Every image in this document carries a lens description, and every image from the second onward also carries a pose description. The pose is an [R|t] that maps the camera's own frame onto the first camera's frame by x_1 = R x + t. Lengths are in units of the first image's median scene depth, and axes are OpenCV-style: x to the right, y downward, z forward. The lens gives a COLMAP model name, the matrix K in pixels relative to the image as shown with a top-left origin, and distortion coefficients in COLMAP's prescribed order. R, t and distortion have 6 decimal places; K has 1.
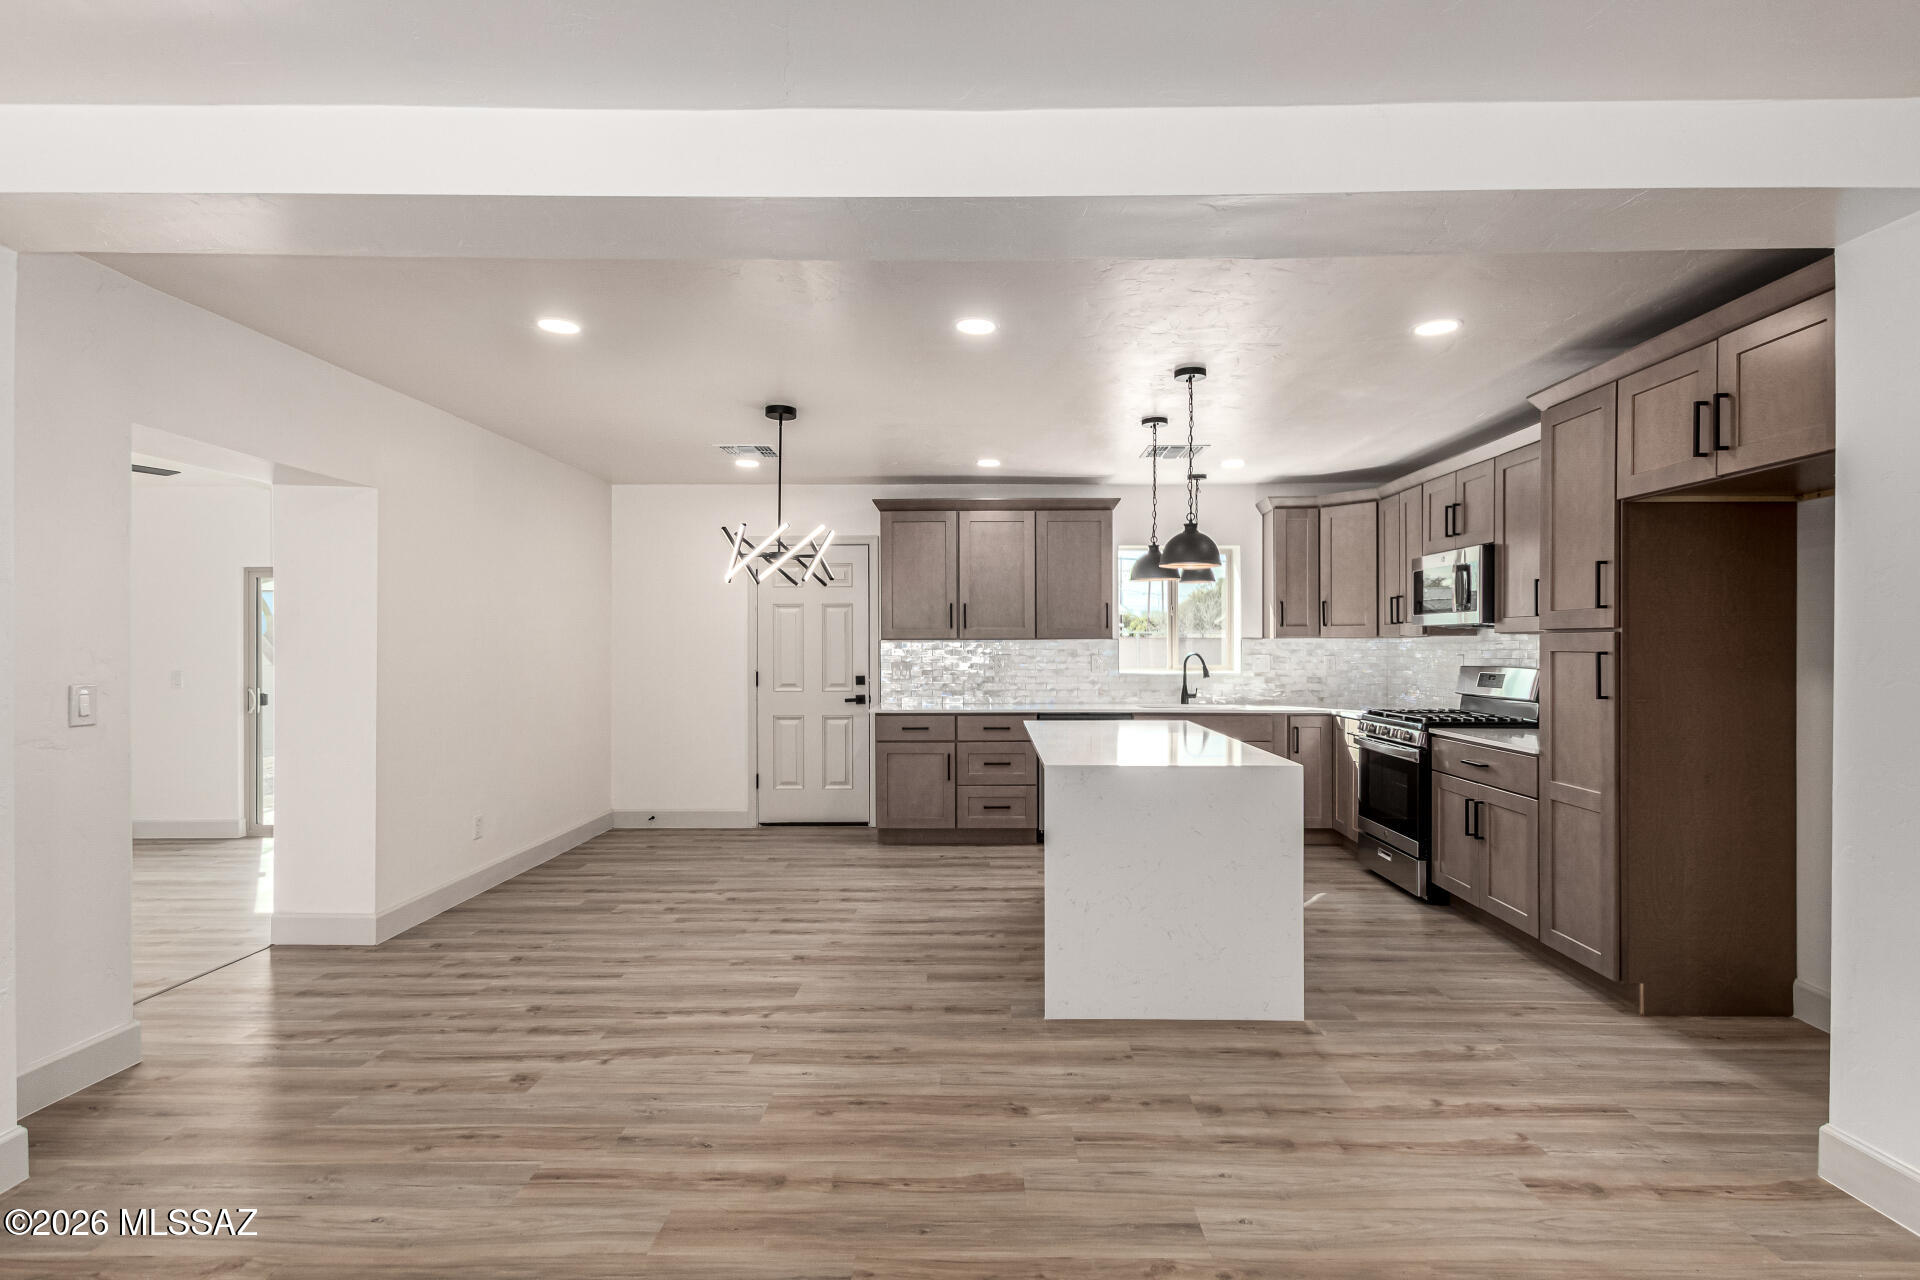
lens RADIAL K [[916.7, 0, 973.2], [0, 916.7, 641.3], [0, 0, 1]] dist [0.006923, 0.000001]
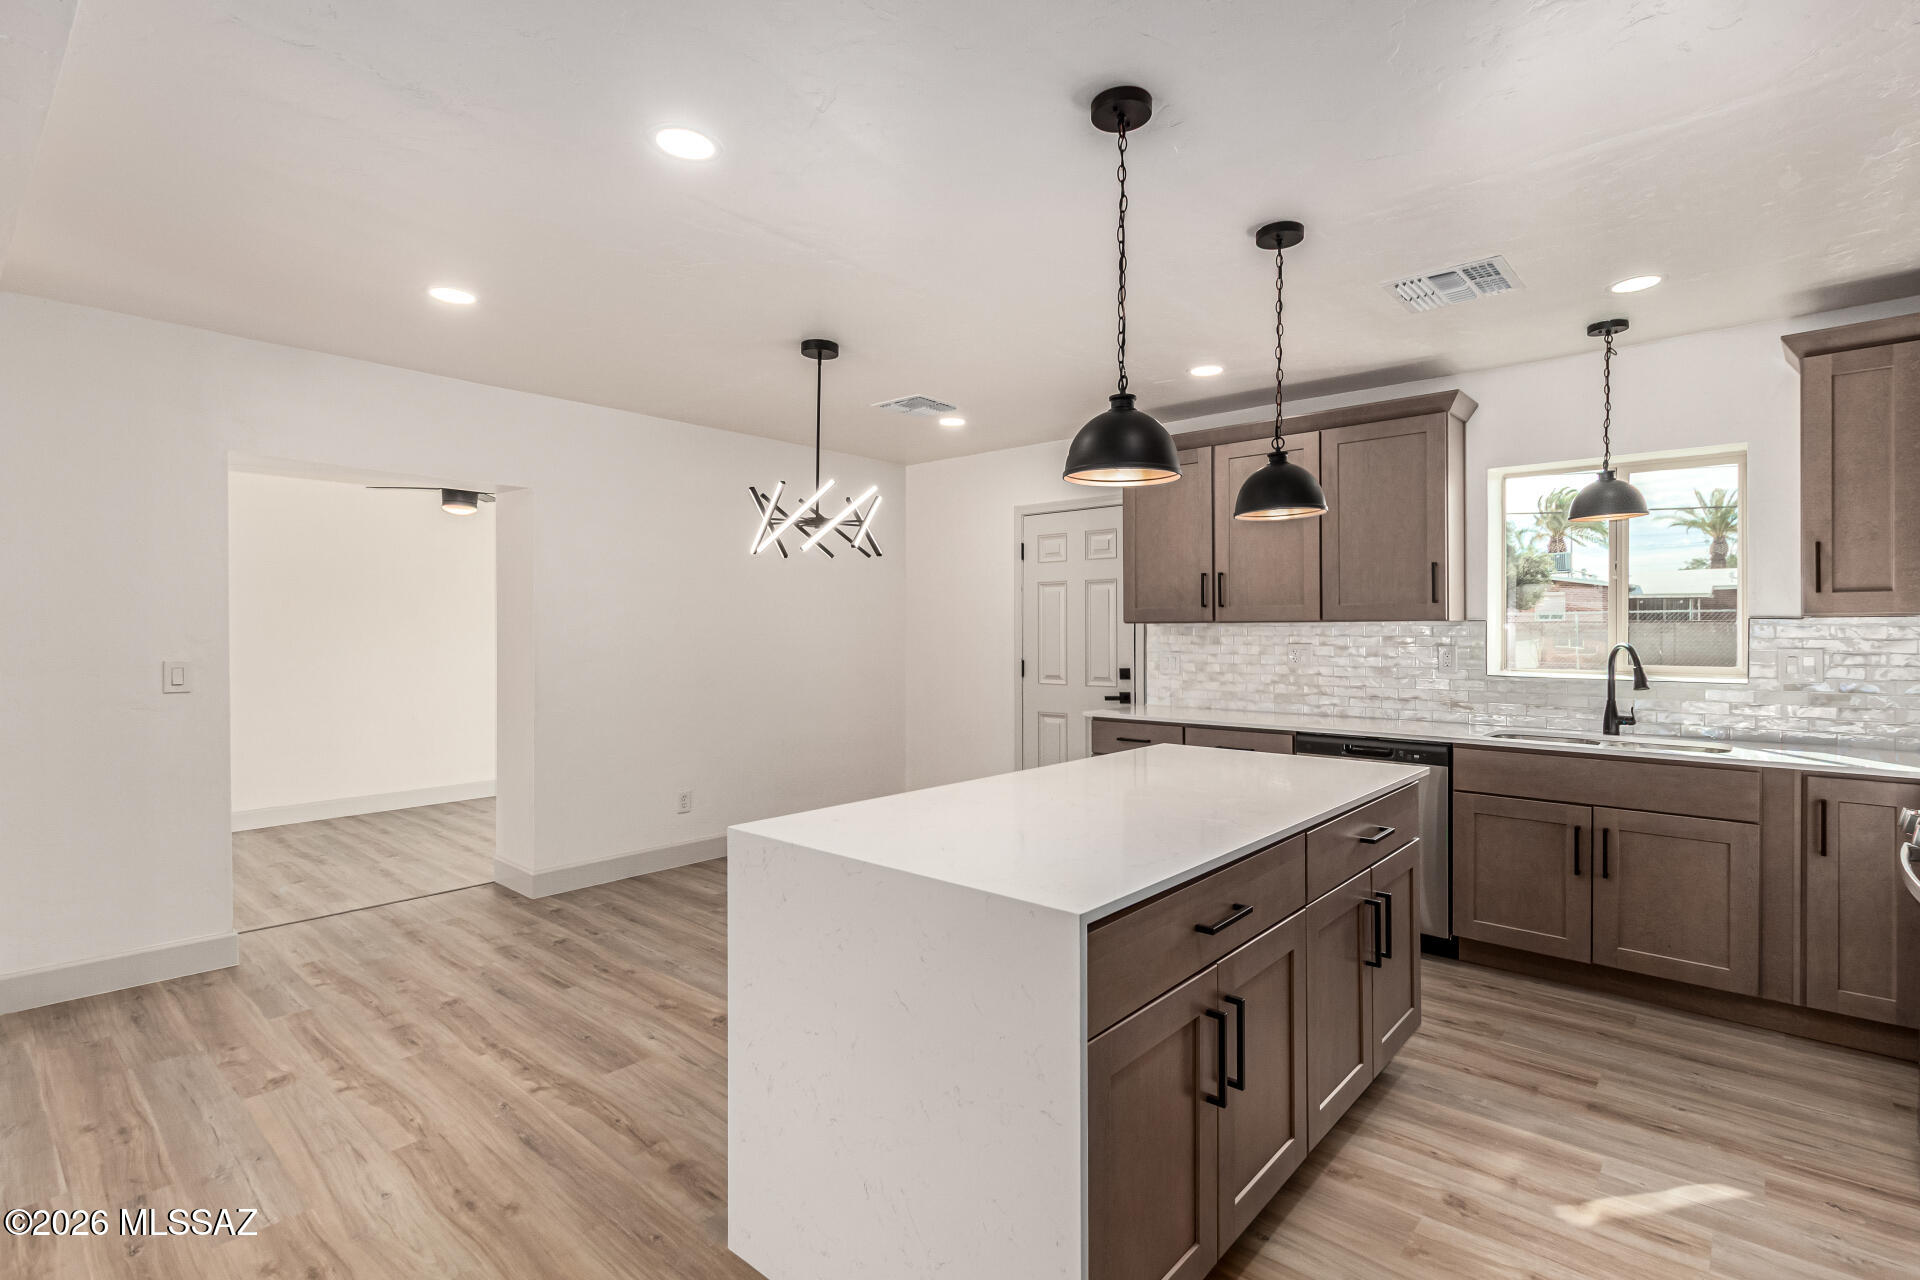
lens RADIAL K [[898.8, 0, 975.0], [0, 898.8, 628.9], [0, 0, 1]] dist [0.000892, -0.000497]
pose [[0.766362, -0.000186, -0.642409, 0.433444], [0.002013, 0.999996, 0.002112, 0.002000], [0.642406, -0.002912, 0.766359, 0.484107]]
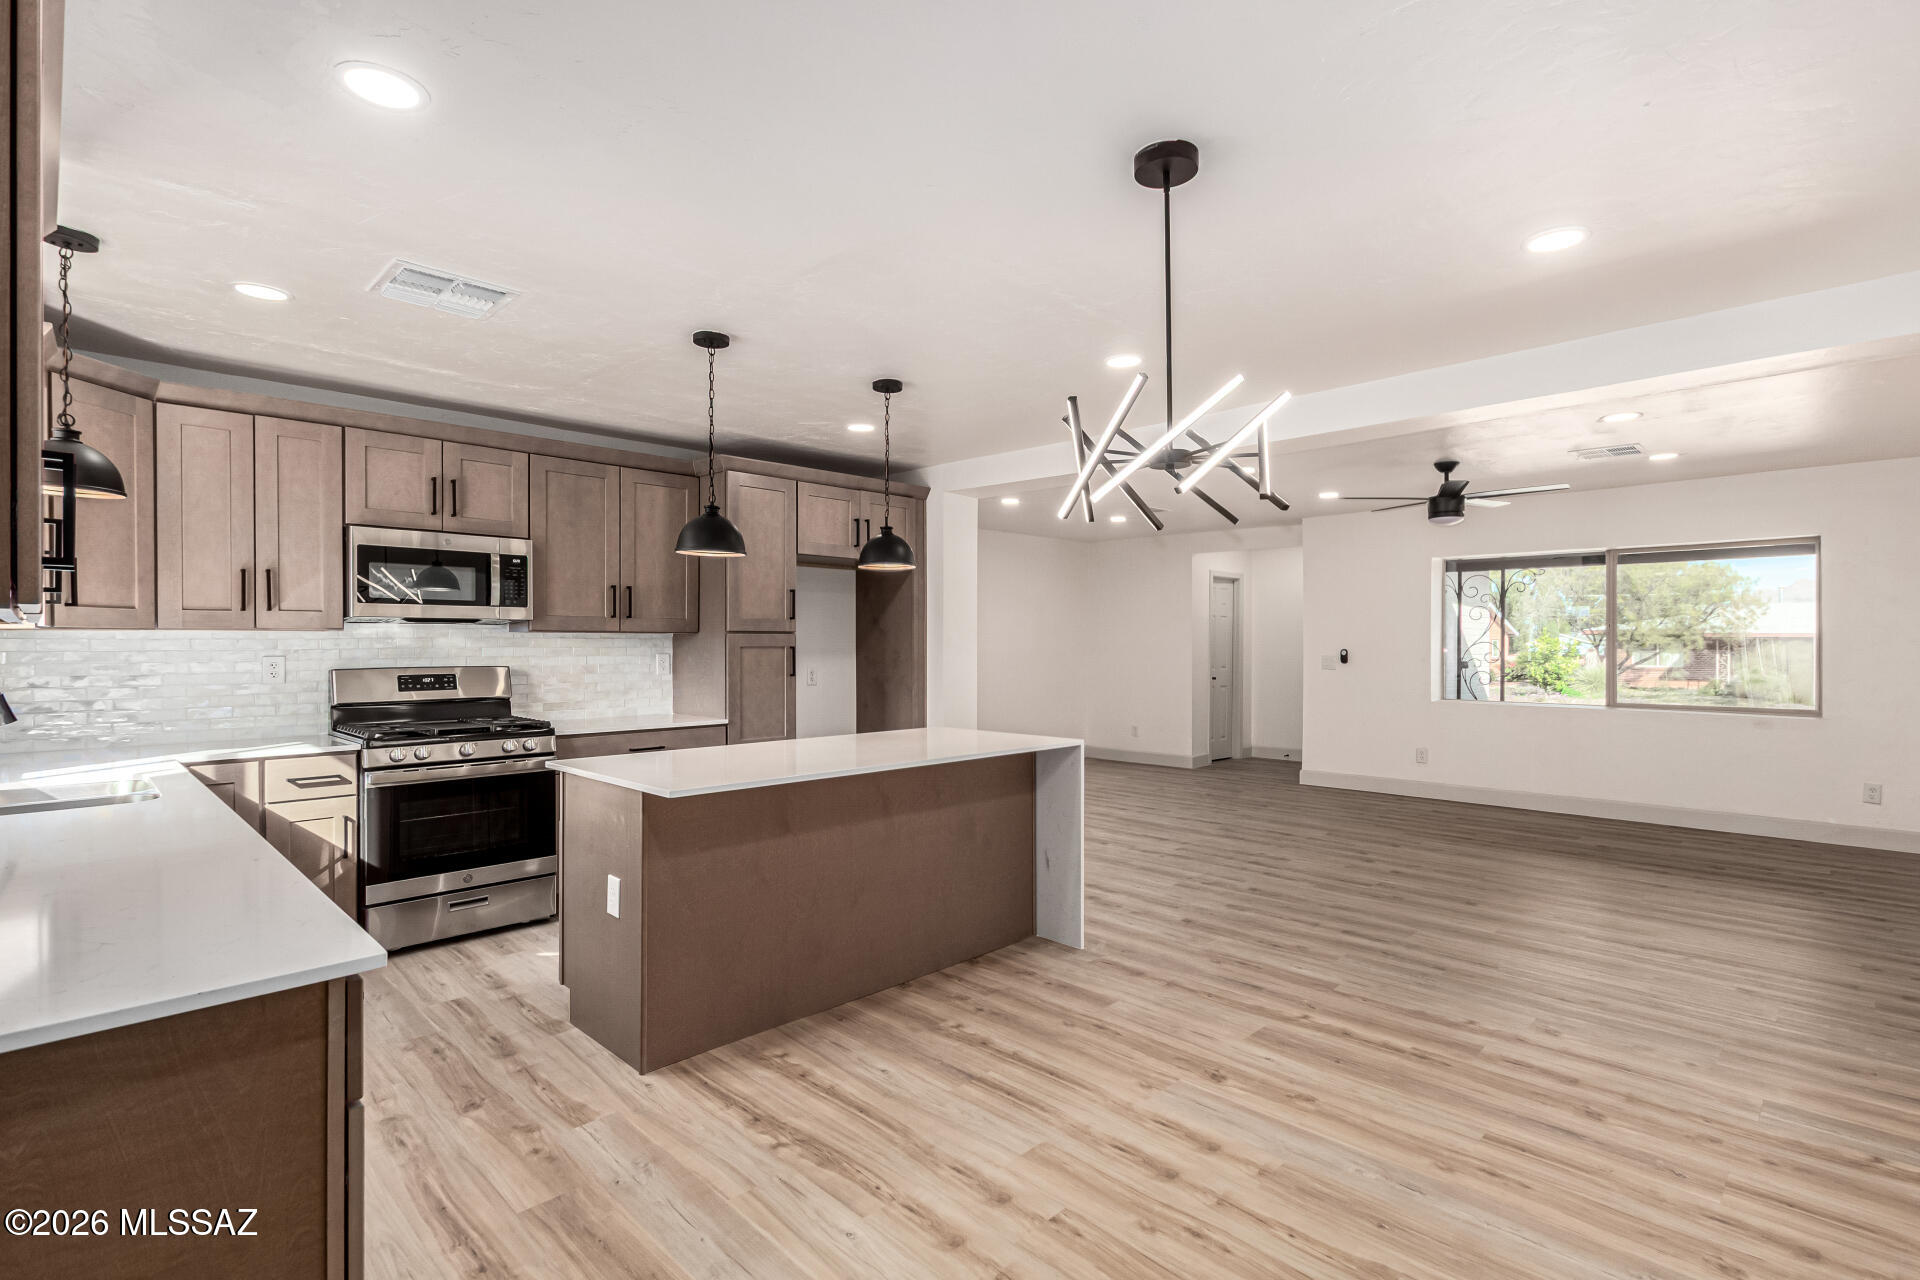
lens RADIAL K [[916.7, 0, 973.2], [0, 916.7, 641.3], [0, 0, 1]] dist [0.006923, 0.000001]
pose [[-0.721730, 0.004210, 0.692162, -0.489762], [-0.001383, 0.999971, -0.007524, 0.010906], [-0.692174, -0.006388, -0.721703, 1.472415]]
